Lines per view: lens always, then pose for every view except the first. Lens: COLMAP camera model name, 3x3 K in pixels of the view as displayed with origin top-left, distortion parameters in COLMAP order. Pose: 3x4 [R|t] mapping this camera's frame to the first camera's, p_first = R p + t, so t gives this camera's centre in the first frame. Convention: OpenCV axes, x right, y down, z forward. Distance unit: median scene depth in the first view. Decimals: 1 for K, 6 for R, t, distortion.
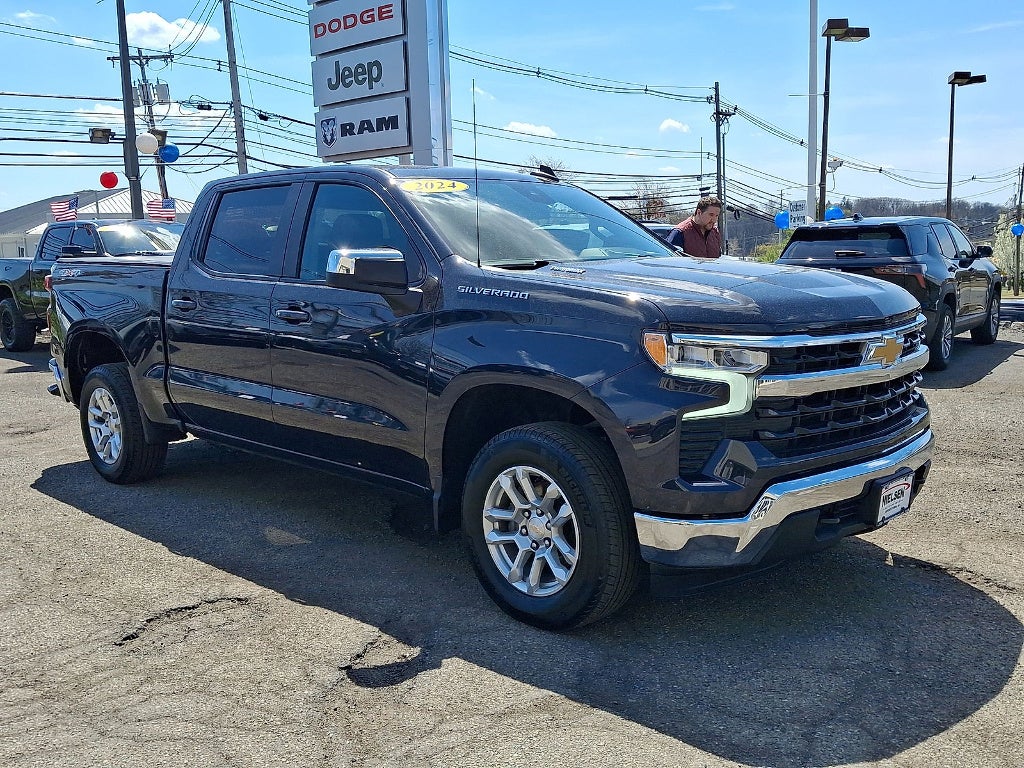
lens RADIAL K [[968.5, 0, 512.0], [0, 968.5, 384.0], [0, 0, 1]] dist [0.102920, -0.194076]
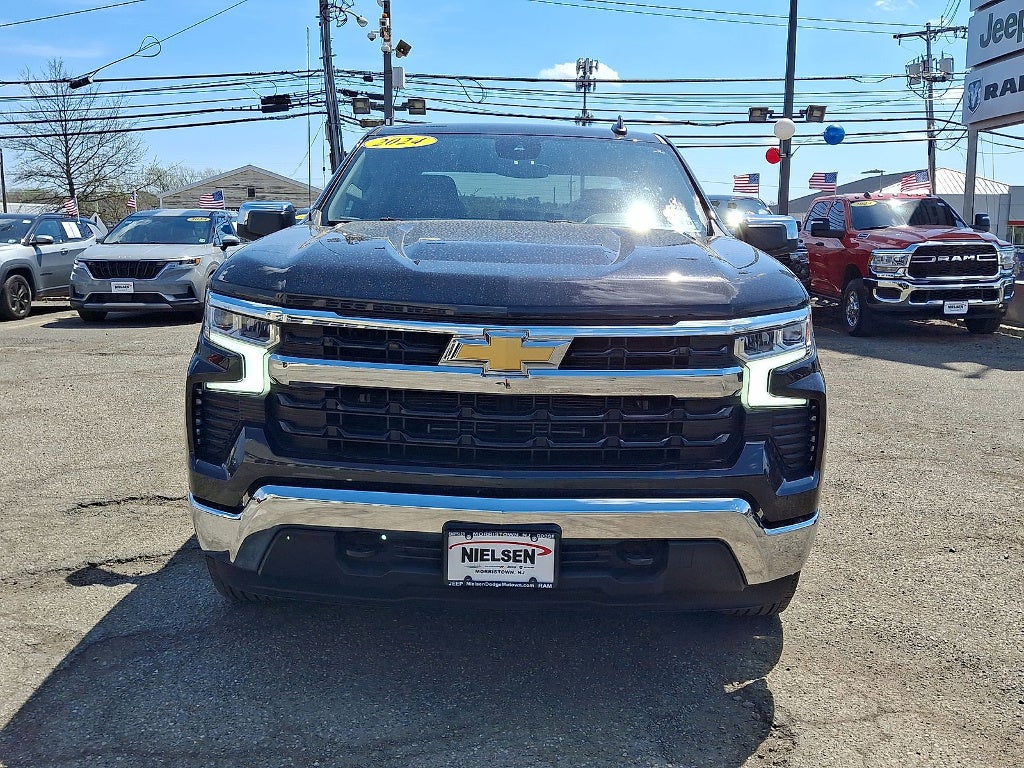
lens RADIAL K [[968.5, 0, 512.0], [0, 968.5, 384.0], [0, 0, 1]] dist [0.102920, -0.194076]
pose [[0.685919, 0.147856, -0.712499, 0.194378], [-0.135719, 0.987953, 0.074361, -0.014142], [0.714910, 0.045694, 0.697722, 0.110874]]
